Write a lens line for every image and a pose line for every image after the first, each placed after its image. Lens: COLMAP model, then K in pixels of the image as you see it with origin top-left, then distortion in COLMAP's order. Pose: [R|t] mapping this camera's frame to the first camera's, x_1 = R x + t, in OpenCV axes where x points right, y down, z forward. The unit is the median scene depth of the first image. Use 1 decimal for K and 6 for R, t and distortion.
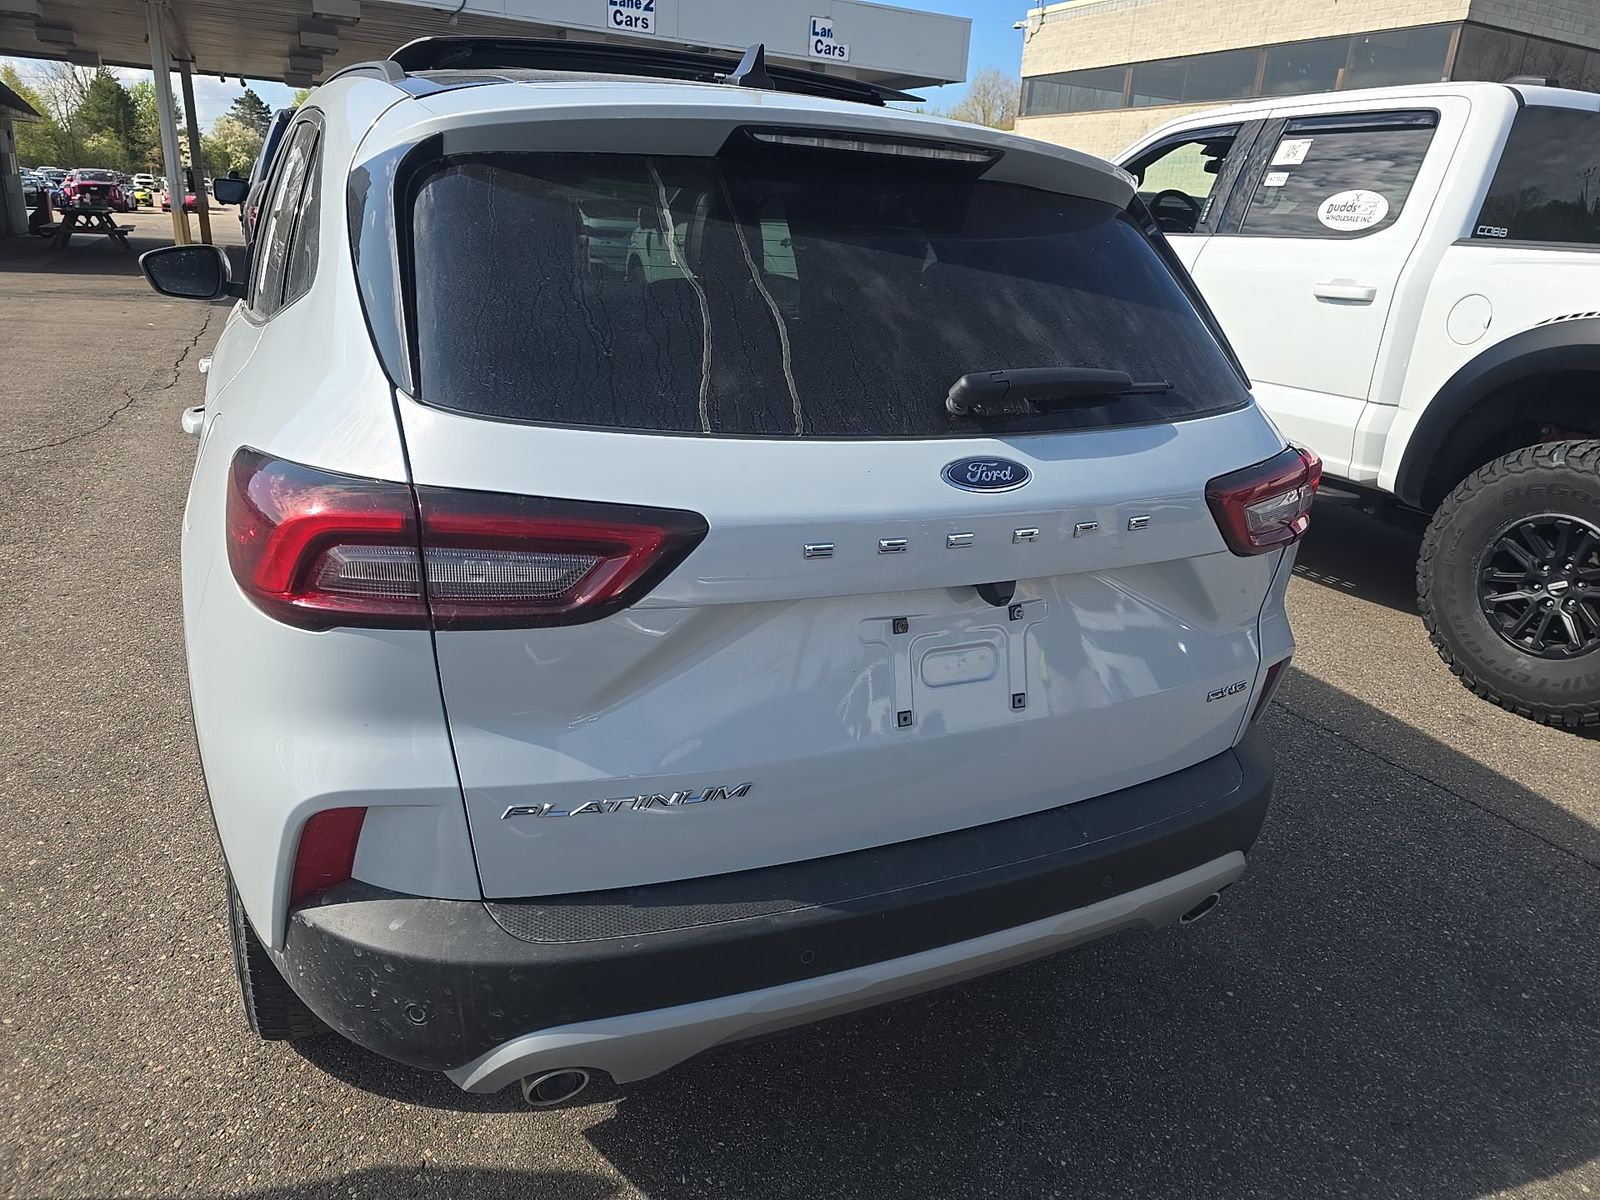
lens RADIAL K [[1162.2, 0, 798.5], [0, 1162.2, 562.9], [0, 0, 1]] dist [0.063682, -0.080577]
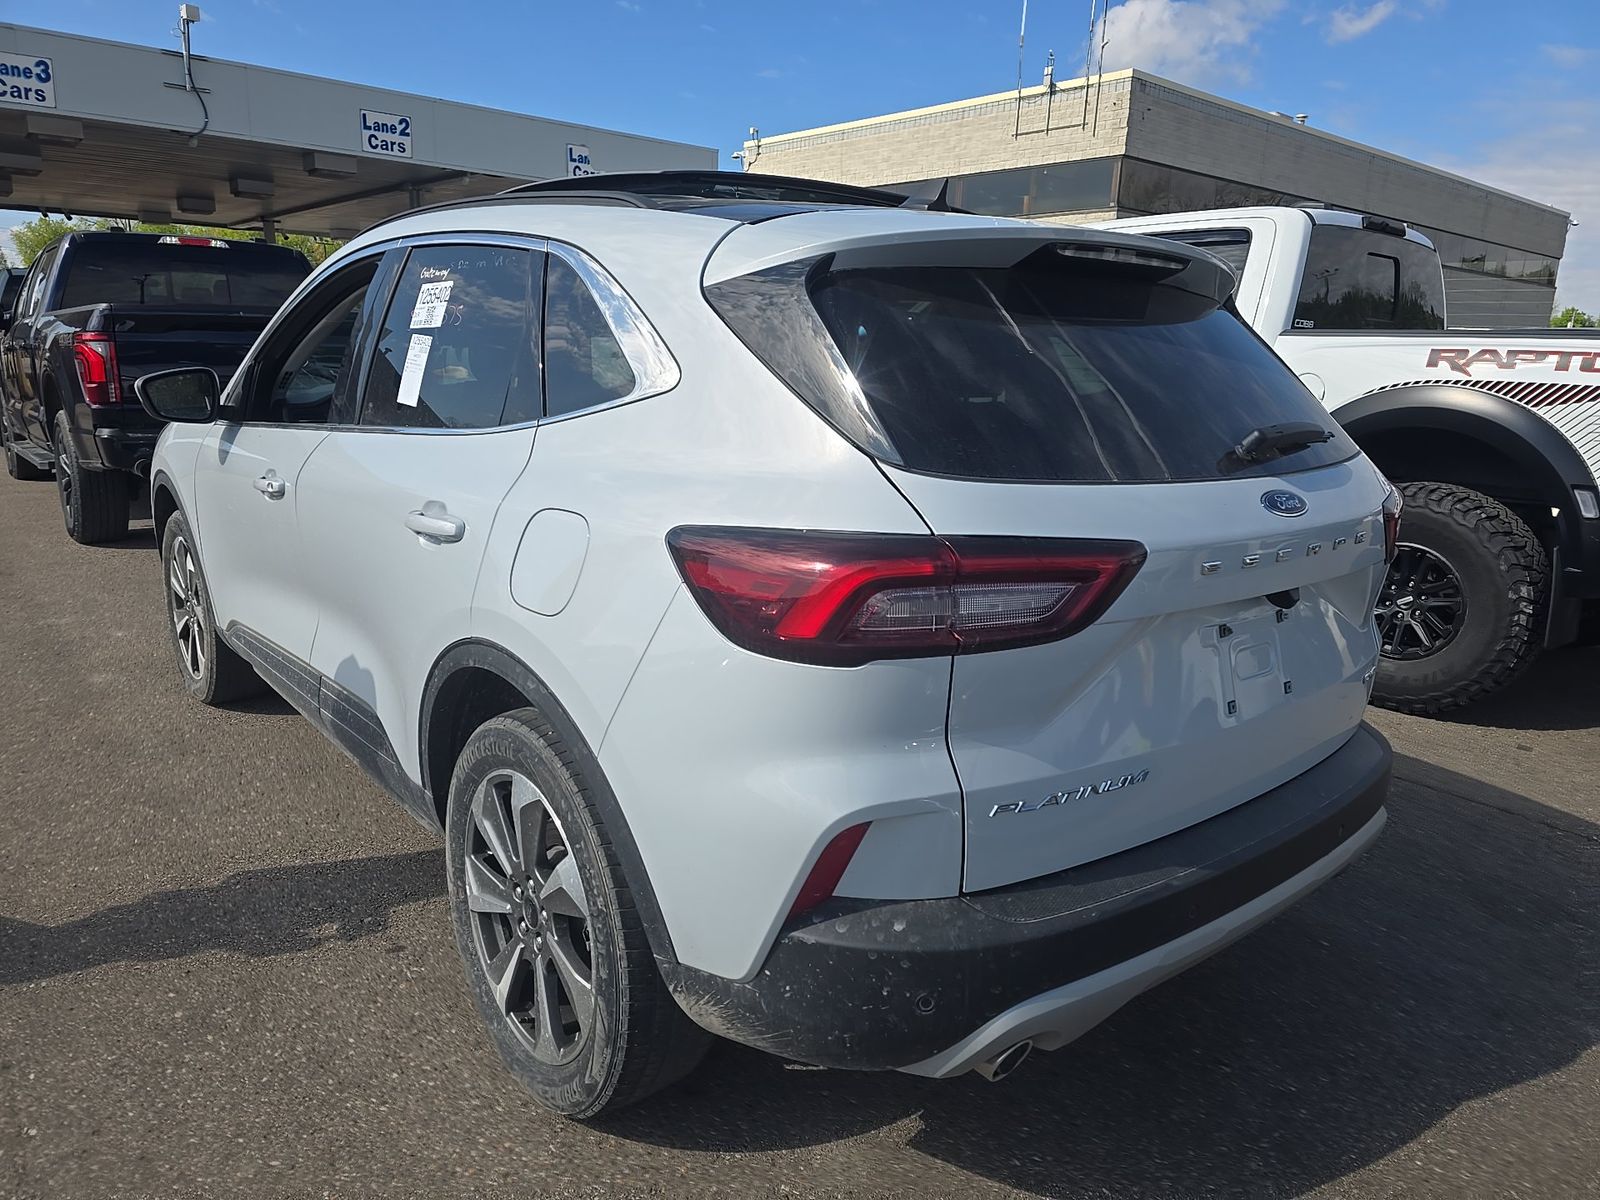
lens RADIAL K [[1162.2, 0, 798.5], [0, 1162.2, 562.9], [0, 0, 1]] dist [0.063682, -0.080577]
pose [[0.964882, -0.075674, 0.251549, -0.285459], [0.098505, 0.991962, -0.079430, 0.015883], [-0.243516, 0.101419, 0.964580, -0.043608]]
